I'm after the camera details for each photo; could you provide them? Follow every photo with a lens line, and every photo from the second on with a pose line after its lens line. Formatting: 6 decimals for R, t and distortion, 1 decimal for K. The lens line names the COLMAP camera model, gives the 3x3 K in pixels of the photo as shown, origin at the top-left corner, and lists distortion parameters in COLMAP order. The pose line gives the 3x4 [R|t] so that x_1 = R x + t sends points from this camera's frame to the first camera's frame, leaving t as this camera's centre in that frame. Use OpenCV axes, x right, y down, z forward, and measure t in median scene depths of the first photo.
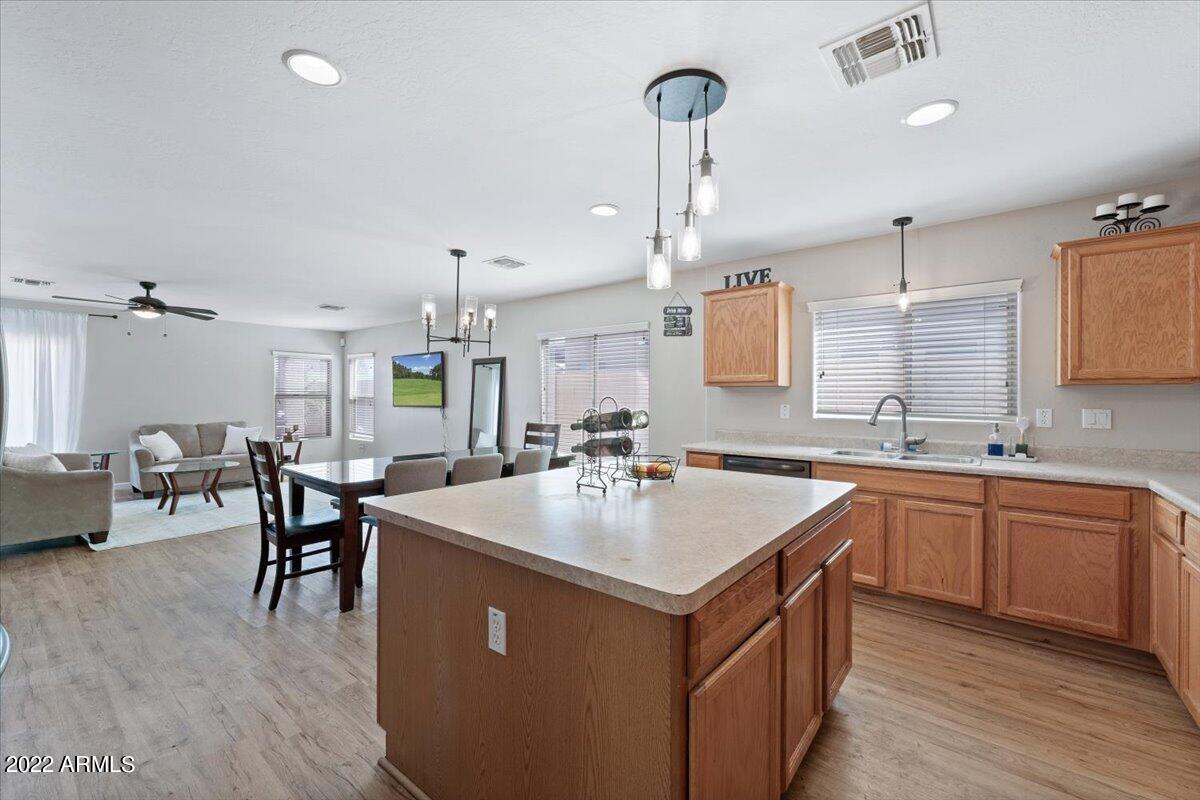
lens RADIAL K [[489.2, 0, 597.1], [0, 489.2, 393.8], [0, 0, 1]] dist [0.000078, 0.000279]
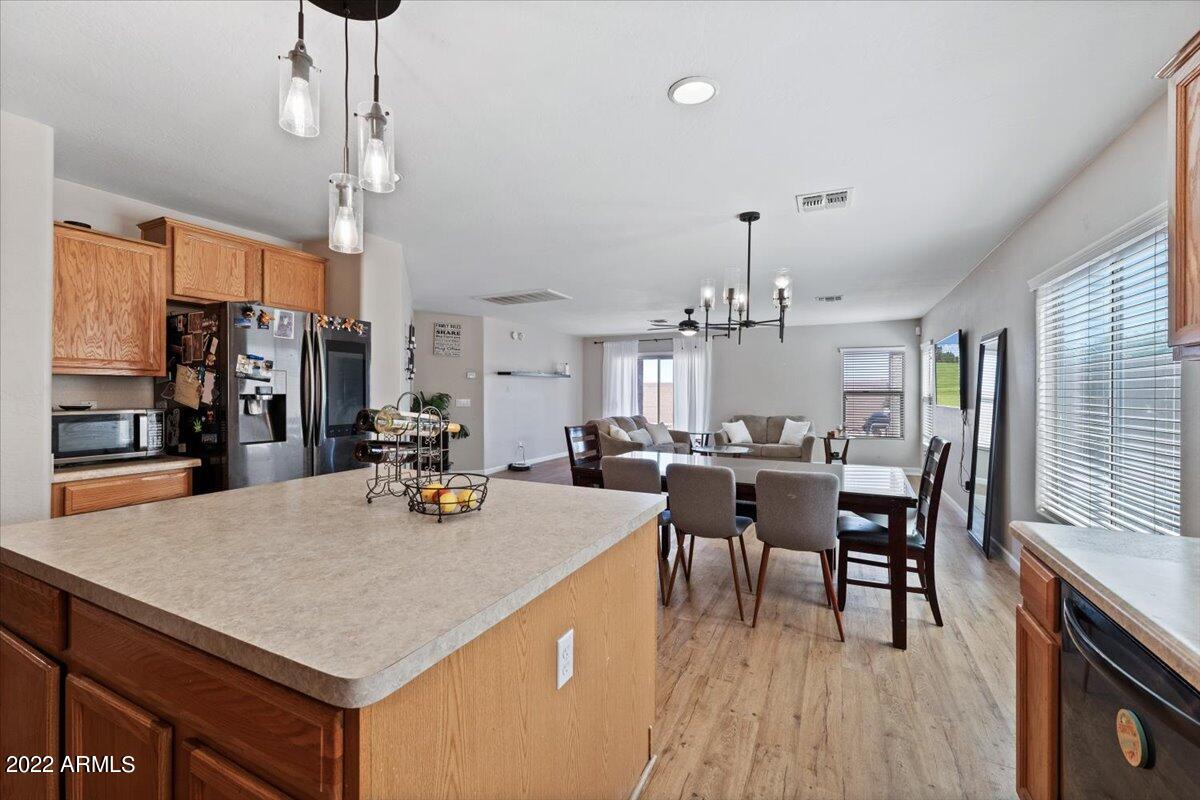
lens RADIAL K [[489.2, 0, 597.1], [0, 489.2, 393.8], [0, 0, 1]] dist [0.000078, 0.000279]
pose [[0.221406, 0.001366, -0.975181, 0.471694], [0.003766, 0.999990, 0.002256, 0.004765], [0.975174, -0.004172, 0.221399, 0.599298]]
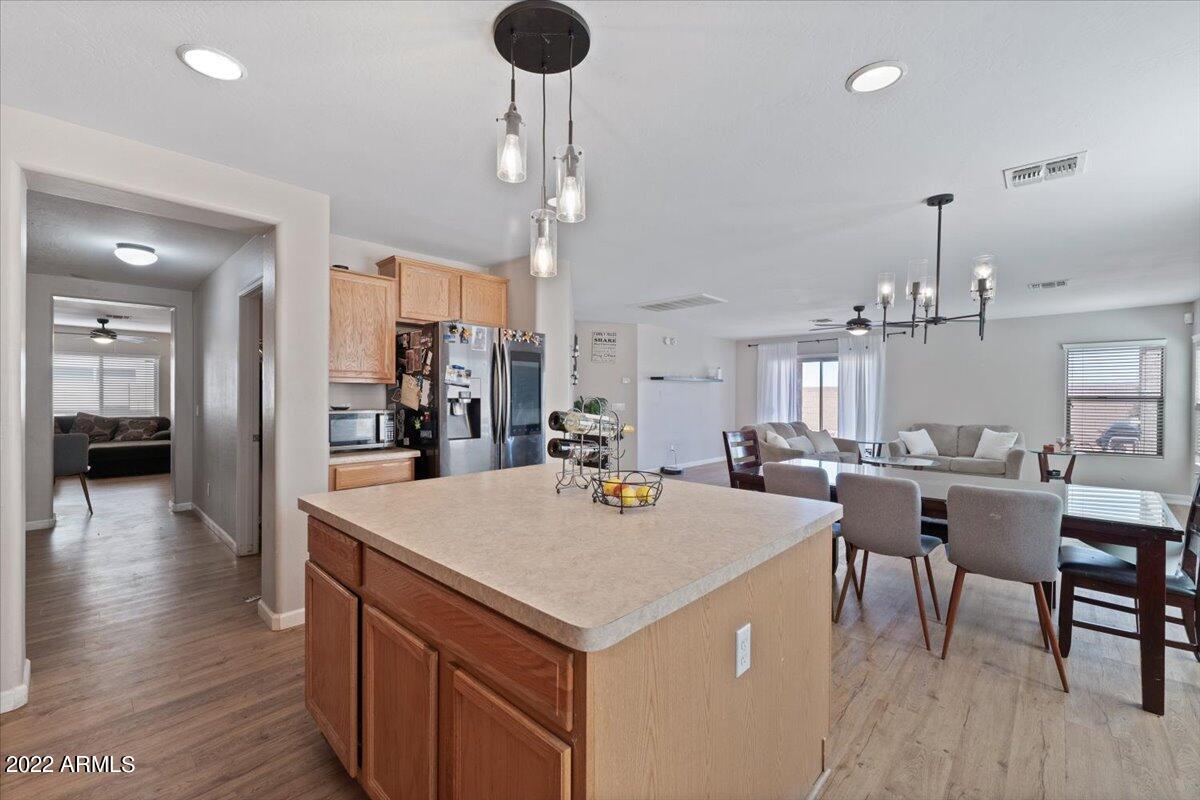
lens RADIAL K [[489.2, 0, 597.6], [0, 489.2, 401.2], [0, 0, 1]] dist [0.000430, 0.000560]
pose [[-0.073850, 0.007547, -0.997241, 0.497266], [0.001606, 0.999971, 0.007449, 0.004549], [0.997268, -0.001051, -0.073860, 0.574494]]
